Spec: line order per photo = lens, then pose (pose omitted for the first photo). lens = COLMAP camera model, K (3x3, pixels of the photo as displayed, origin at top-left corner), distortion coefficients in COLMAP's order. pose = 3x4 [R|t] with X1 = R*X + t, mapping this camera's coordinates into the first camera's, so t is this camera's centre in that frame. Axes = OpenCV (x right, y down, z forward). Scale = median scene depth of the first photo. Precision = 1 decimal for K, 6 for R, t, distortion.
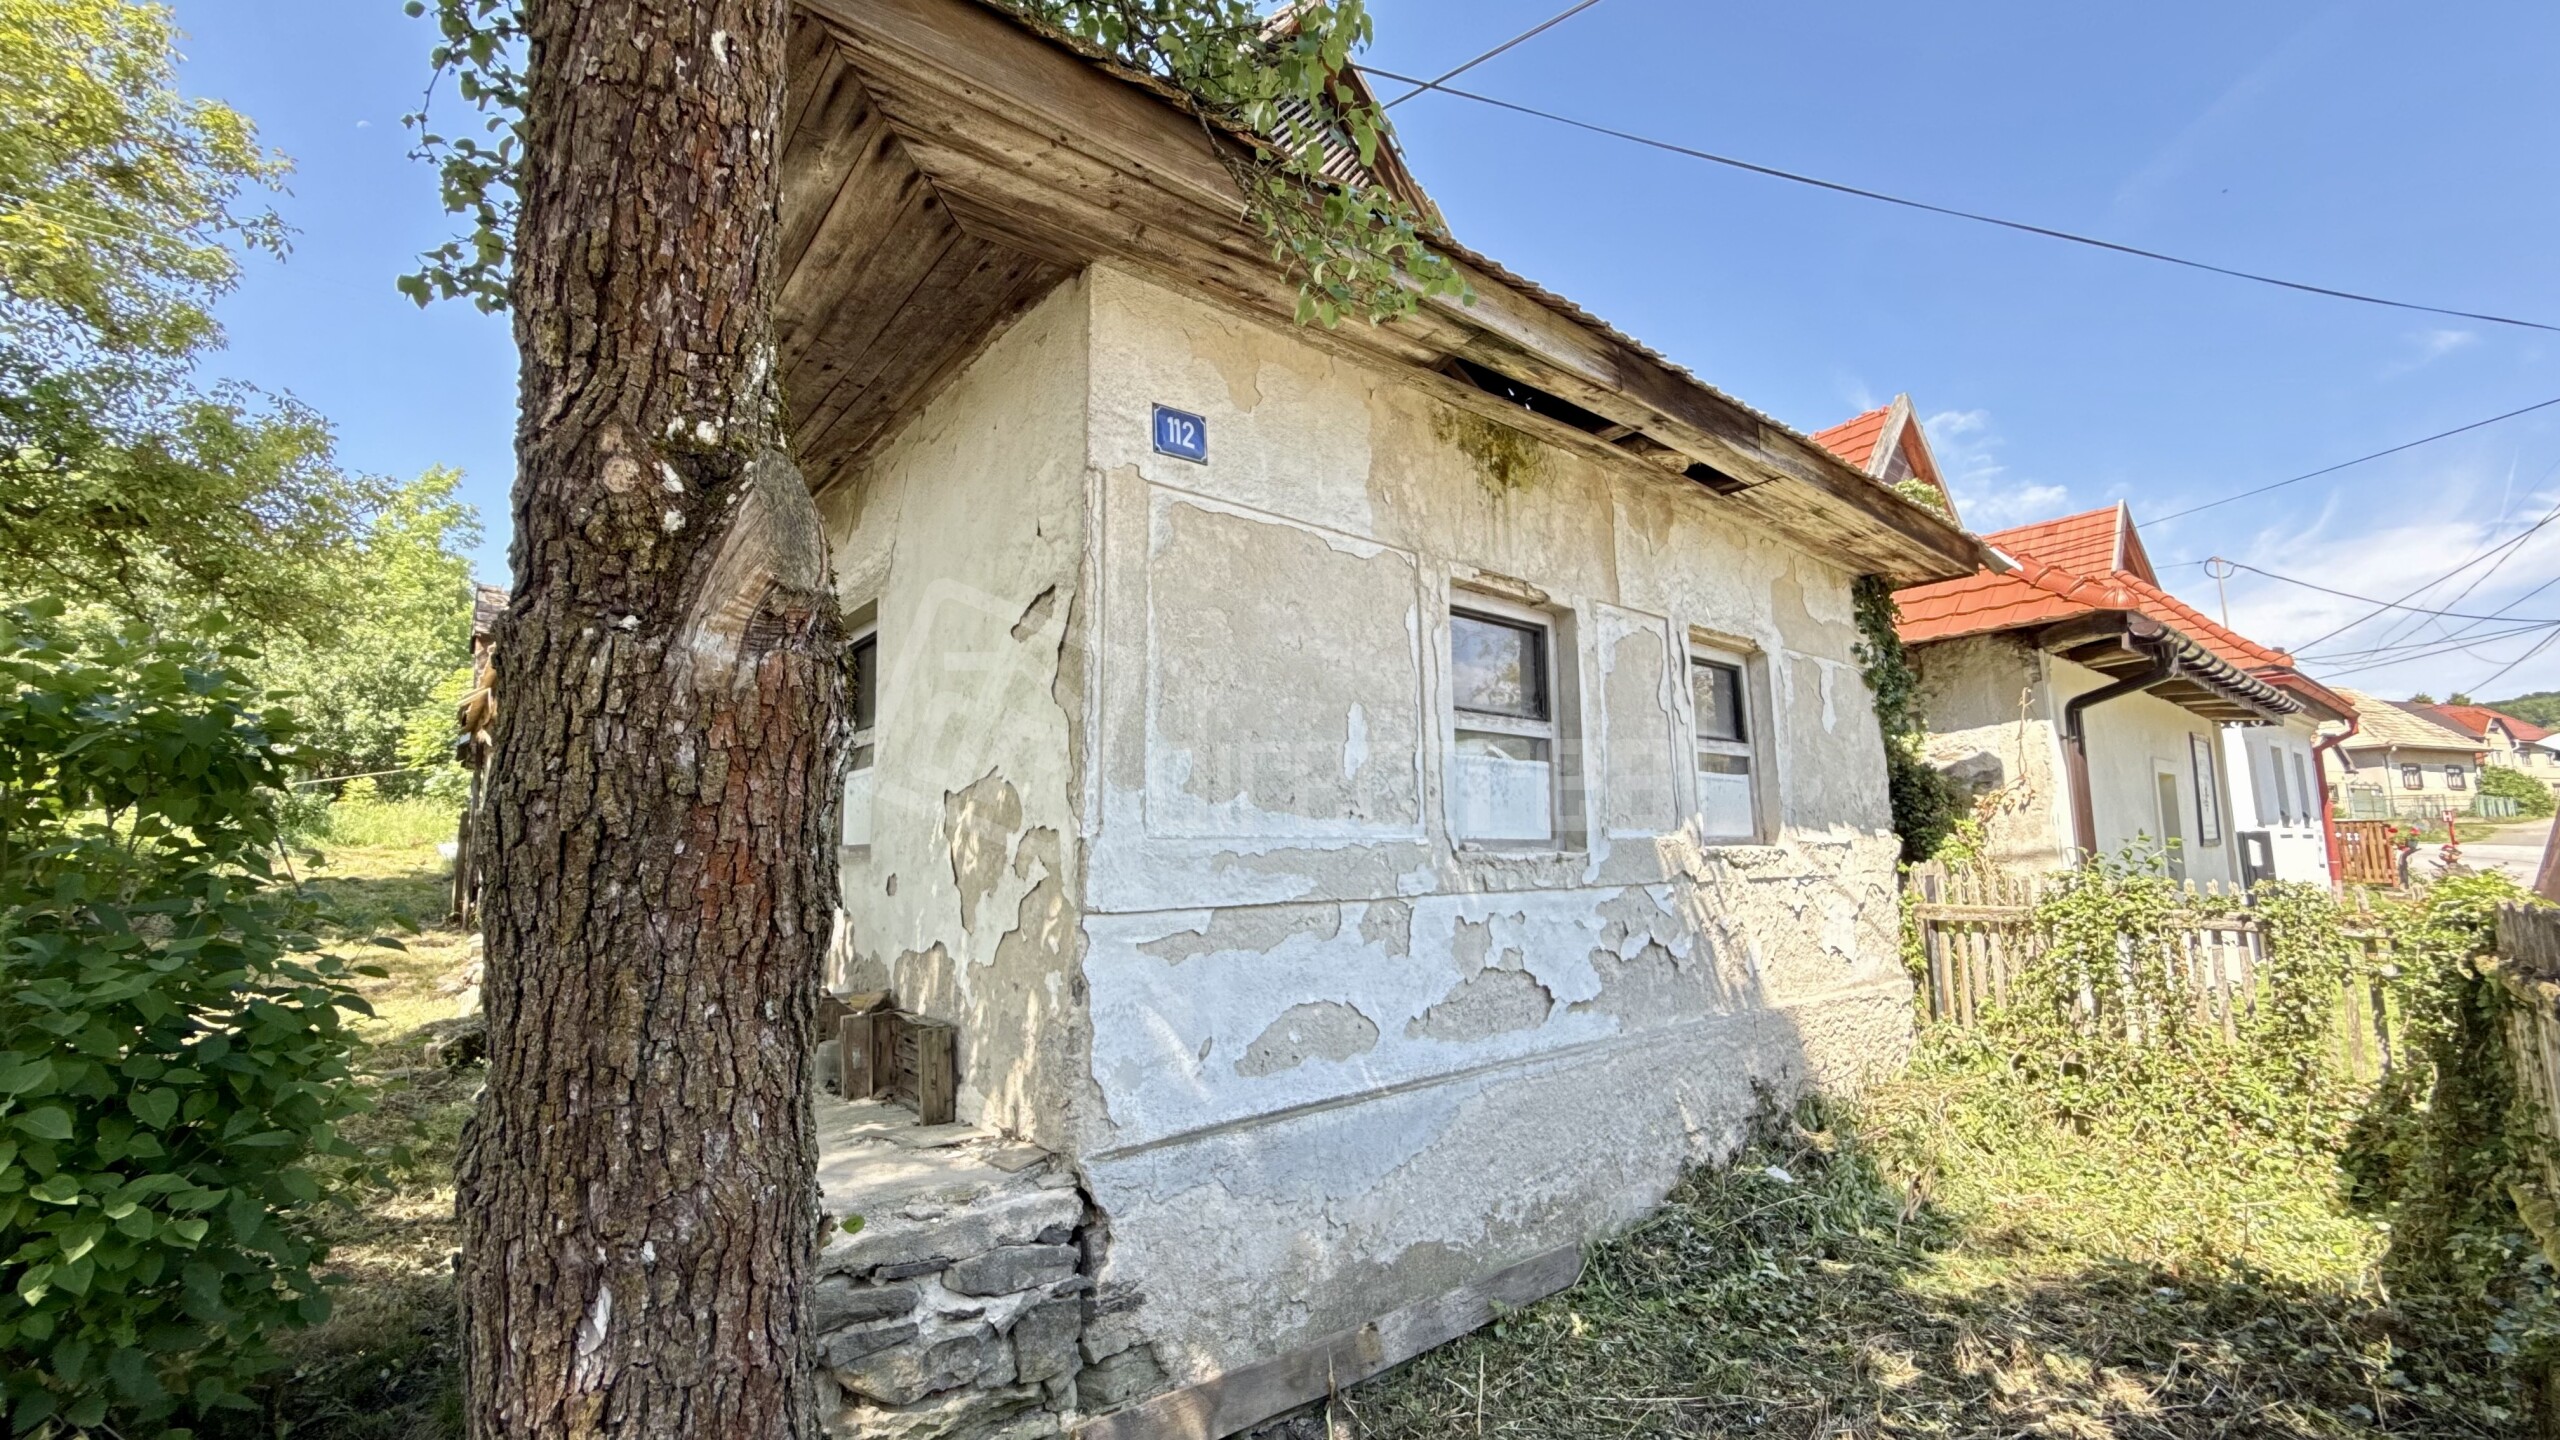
lens RADIAL K [[1019.0, 0, 1280.5], [0, 1019.0, 719.5], [0, 0, 1]] dist [-0.001878, -0.000182]
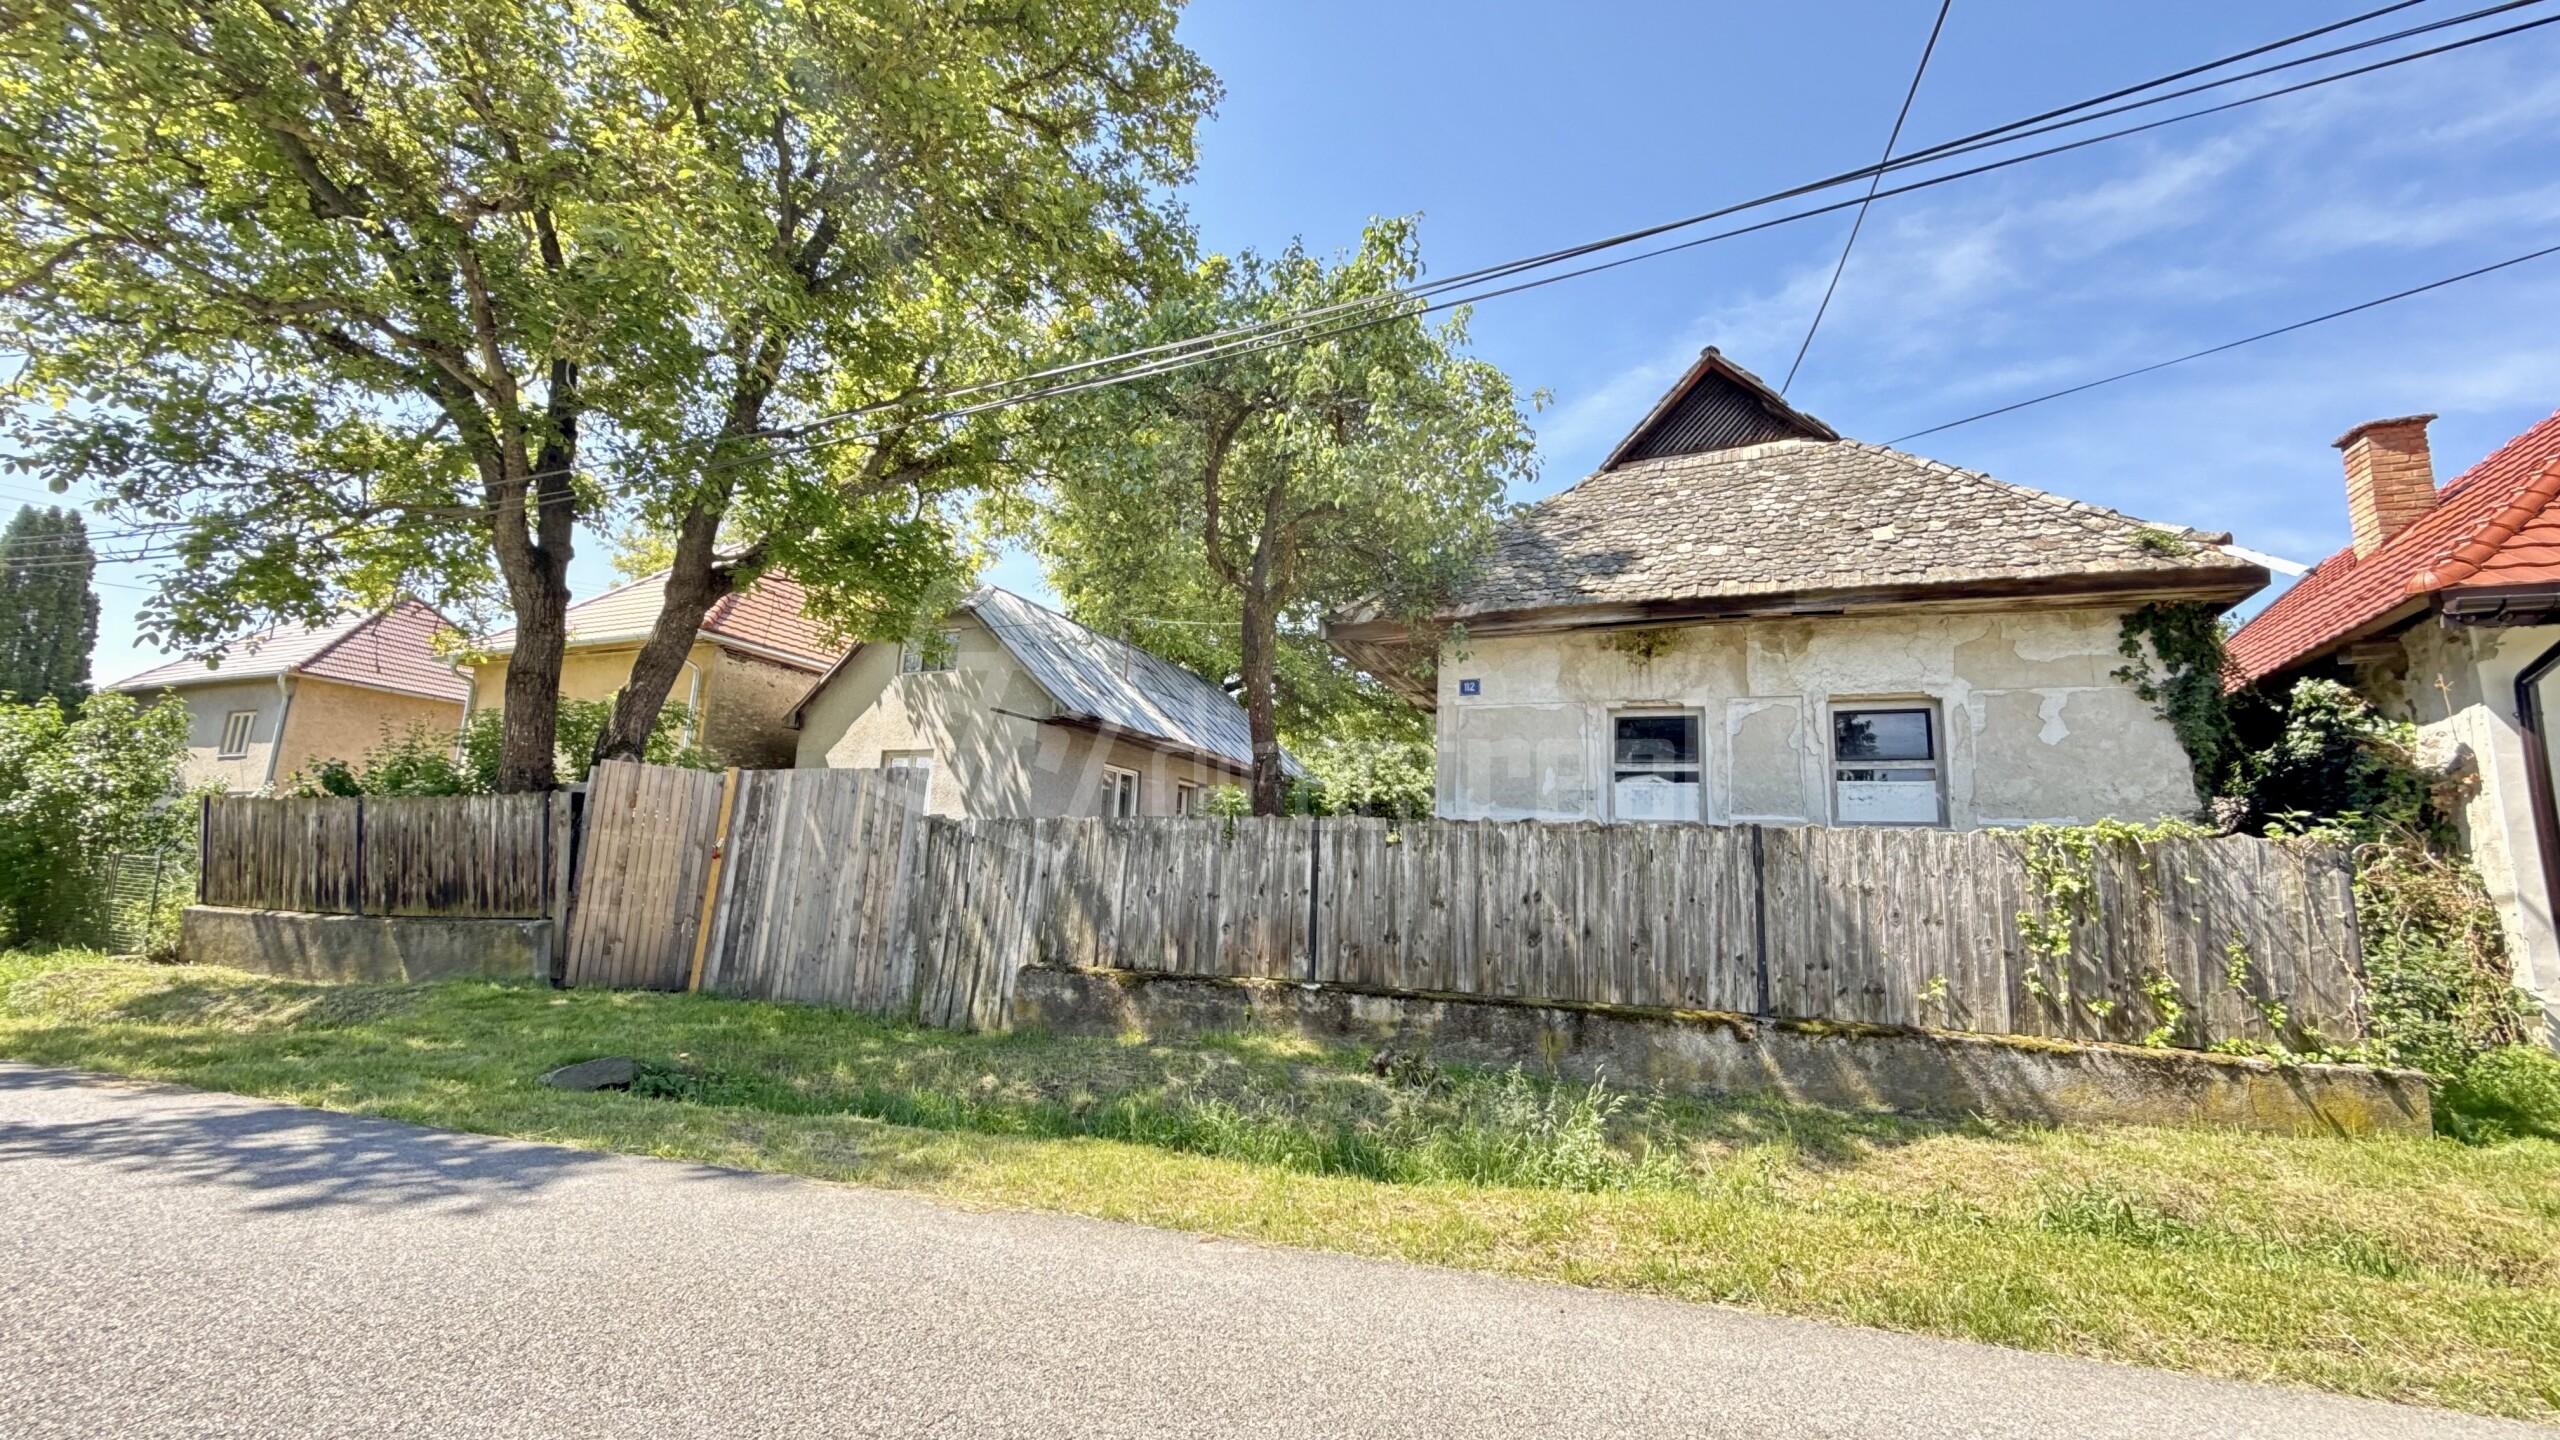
lens RADIAL K [[1020.1, 0, 1277.3], [0, 1020.1, 720.1], [0, 0, 1]] dist [-0.001366, 0.000236]
pose [[0.452437, -0.115902, -0.884233, 1.484547], [0.064197, 0.993179, -0.097335, 0.054781], [0.889483, -0.012727, 0.456791, -0.598501]]
